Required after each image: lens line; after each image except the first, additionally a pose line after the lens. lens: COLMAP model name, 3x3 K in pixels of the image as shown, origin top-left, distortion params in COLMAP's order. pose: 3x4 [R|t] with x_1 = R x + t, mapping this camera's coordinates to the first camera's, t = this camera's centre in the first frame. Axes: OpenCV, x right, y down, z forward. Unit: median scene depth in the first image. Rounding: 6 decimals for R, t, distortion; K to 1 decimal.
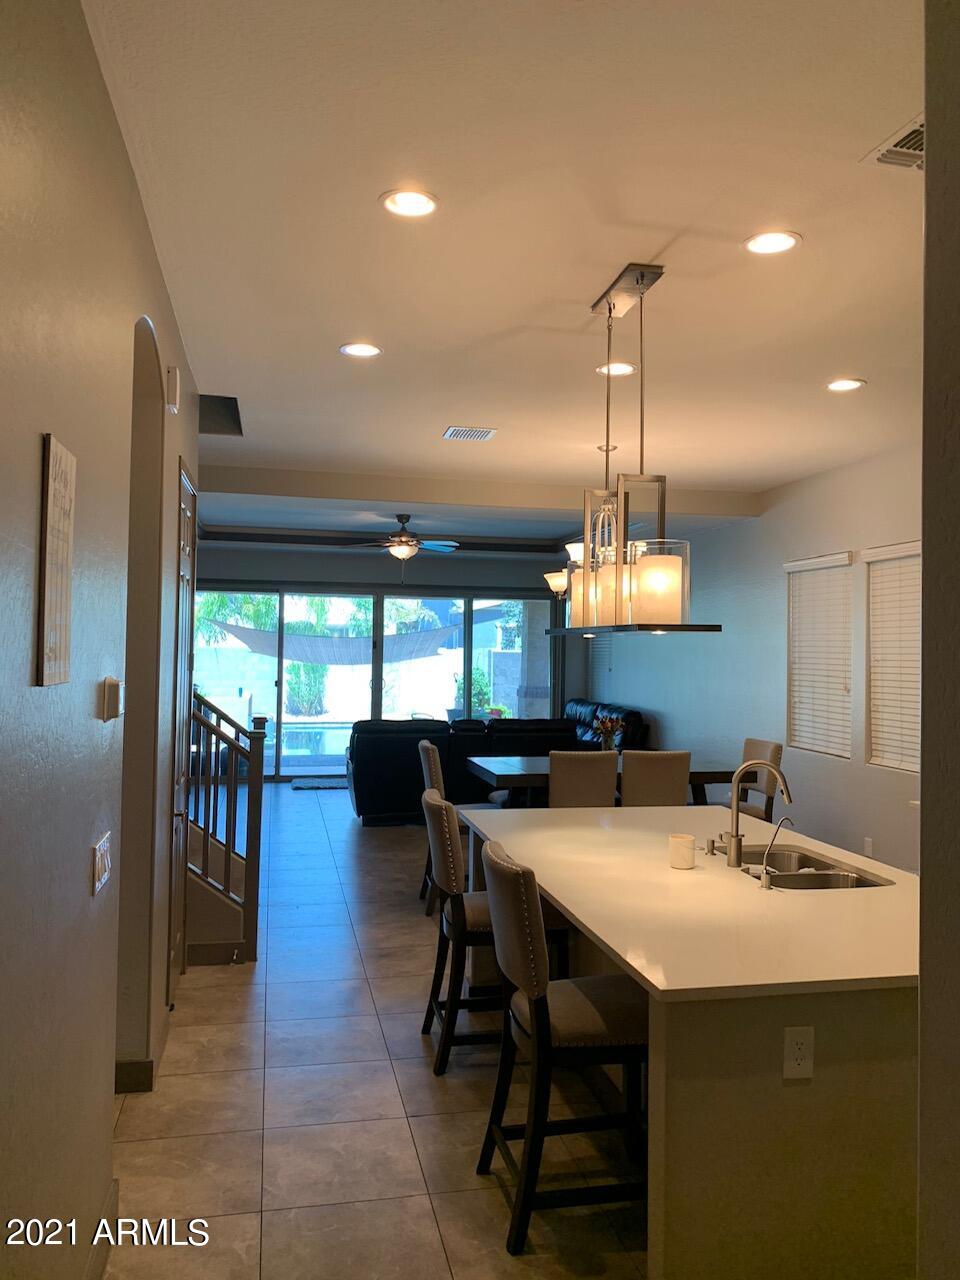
lens RADIAL K [[958.9, 0, 480.0], [0, 958.9, 640.0], [0, 0, 1]] dist [0.004926, 0.001480]
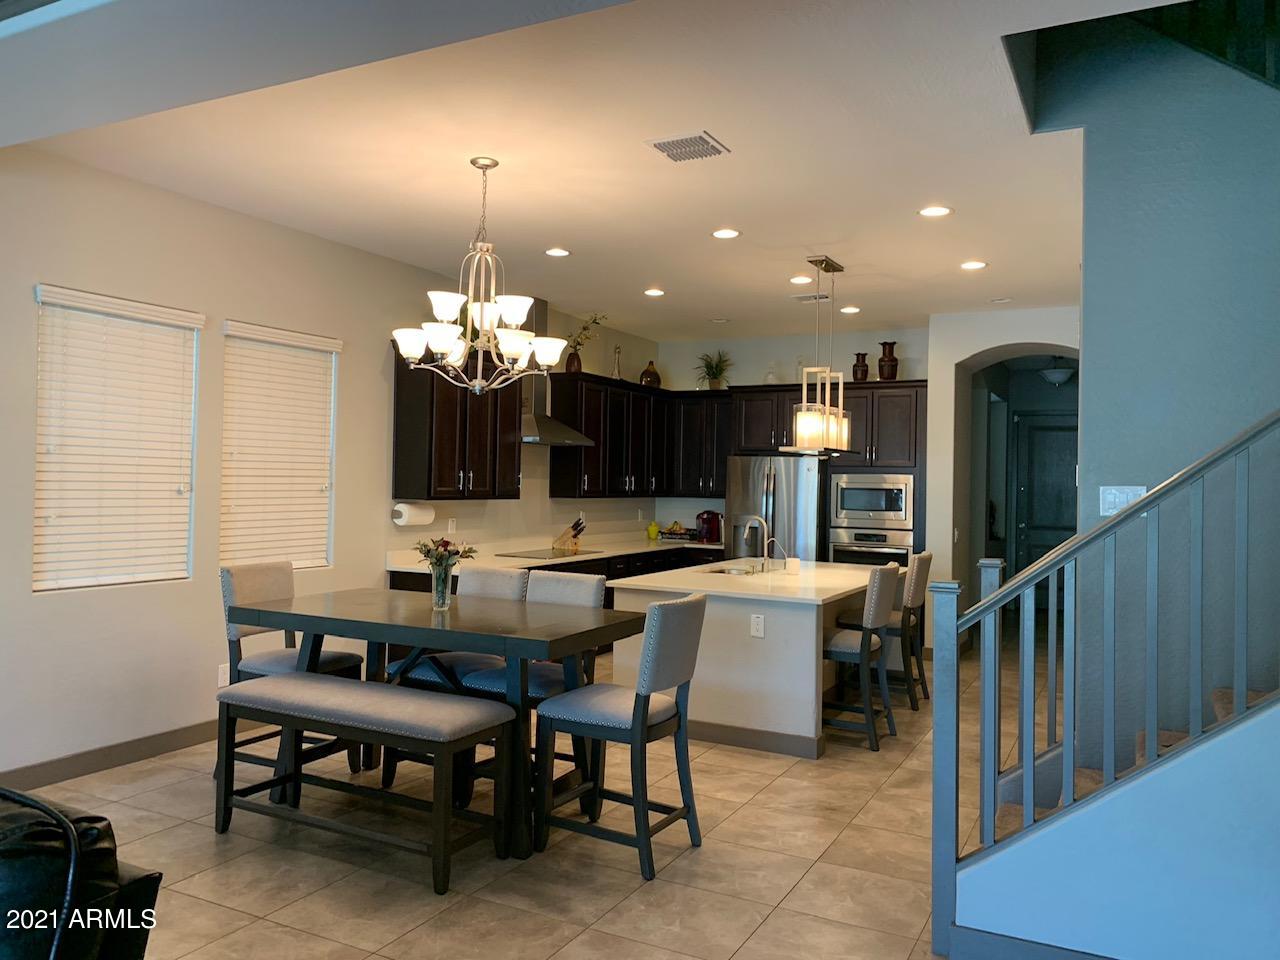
lens RADIAL K [[958.9, 0, 640.0], [0, 958.9, 480.0], [0, 0, 1]] dist [0.004926, 0.001480]
pose [[-0.767143, -0.033950, 0.640577, -0.414348], [-0.039369, 0.999208, 0.005810, 0.026370], [-0.640267, -0.020762, -0.767872, 1.437018]]
